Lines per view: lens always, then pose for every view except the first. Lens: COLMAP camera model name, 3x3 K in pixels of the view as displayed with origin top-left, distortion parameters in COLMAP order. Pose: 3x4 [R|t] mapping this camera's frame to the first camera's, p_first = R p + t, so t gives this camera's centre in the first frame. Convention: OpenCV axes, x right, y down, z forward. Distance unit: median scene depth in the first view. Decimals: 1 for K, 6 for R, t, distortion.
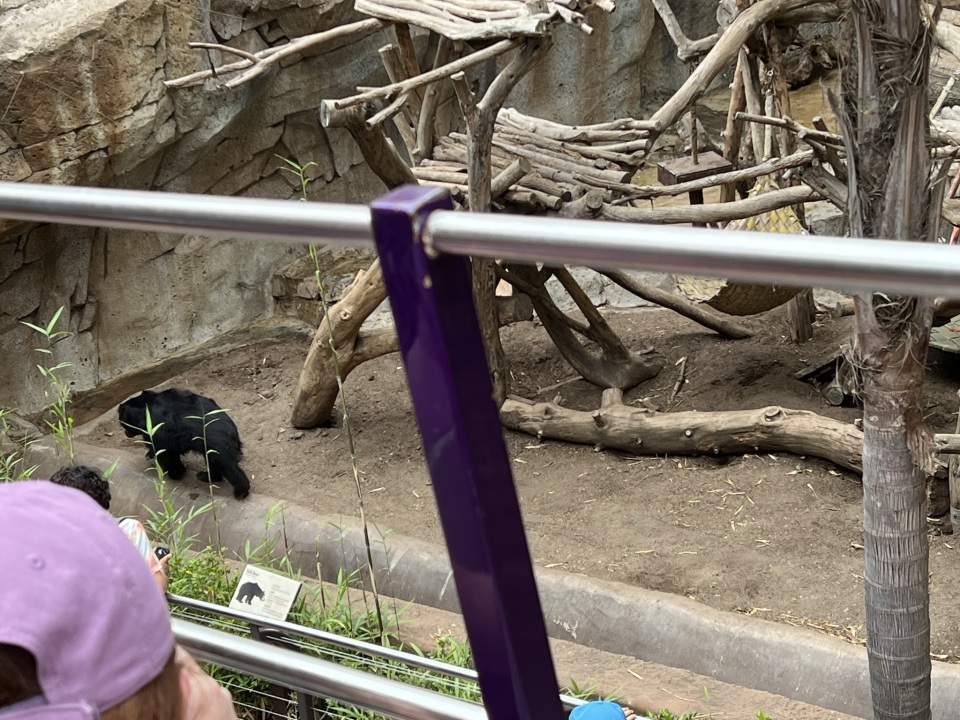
lens RADIAL K [[1846.2, 0, 480.1], [0, 1846.2, 359.8], [0, 0, 1]] dist [-0.009399, 0.000000]
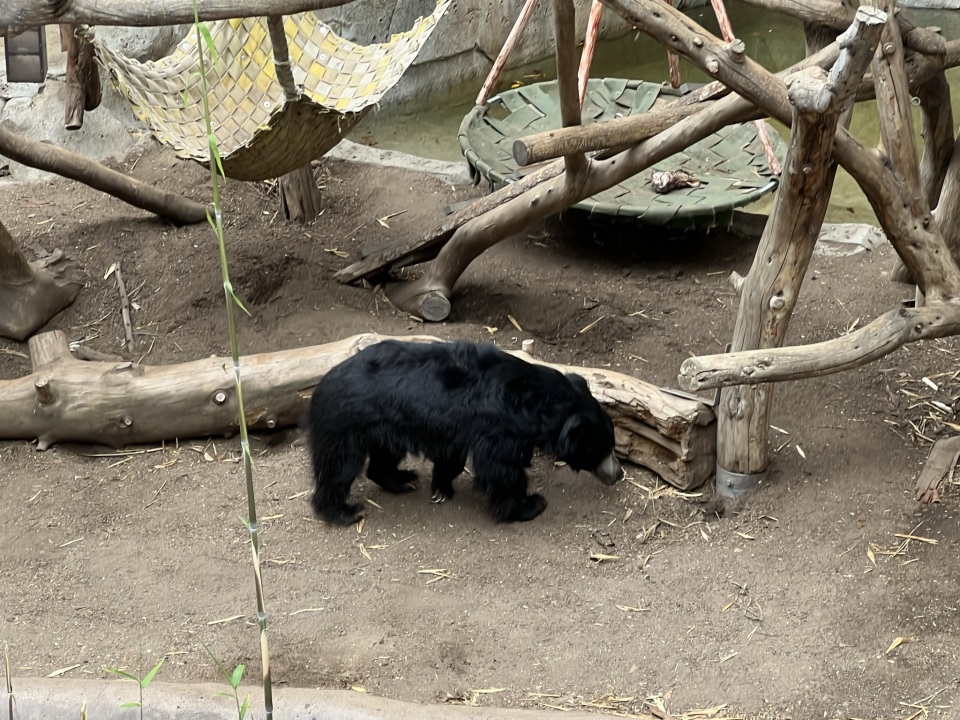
lens RADIAL K [[2885.4, 0, 479.9], [0, 2885.4, 360.4], [0, 0, 1]] dist [0.028092, 0.000000]
pose [[0.879020, -0.106833, 0.464663, -0.219551], [0.087744, 0.994175, 0.062587, -0.018864], [-0.468642, -0.014244, 0.883273, 0.190654]]
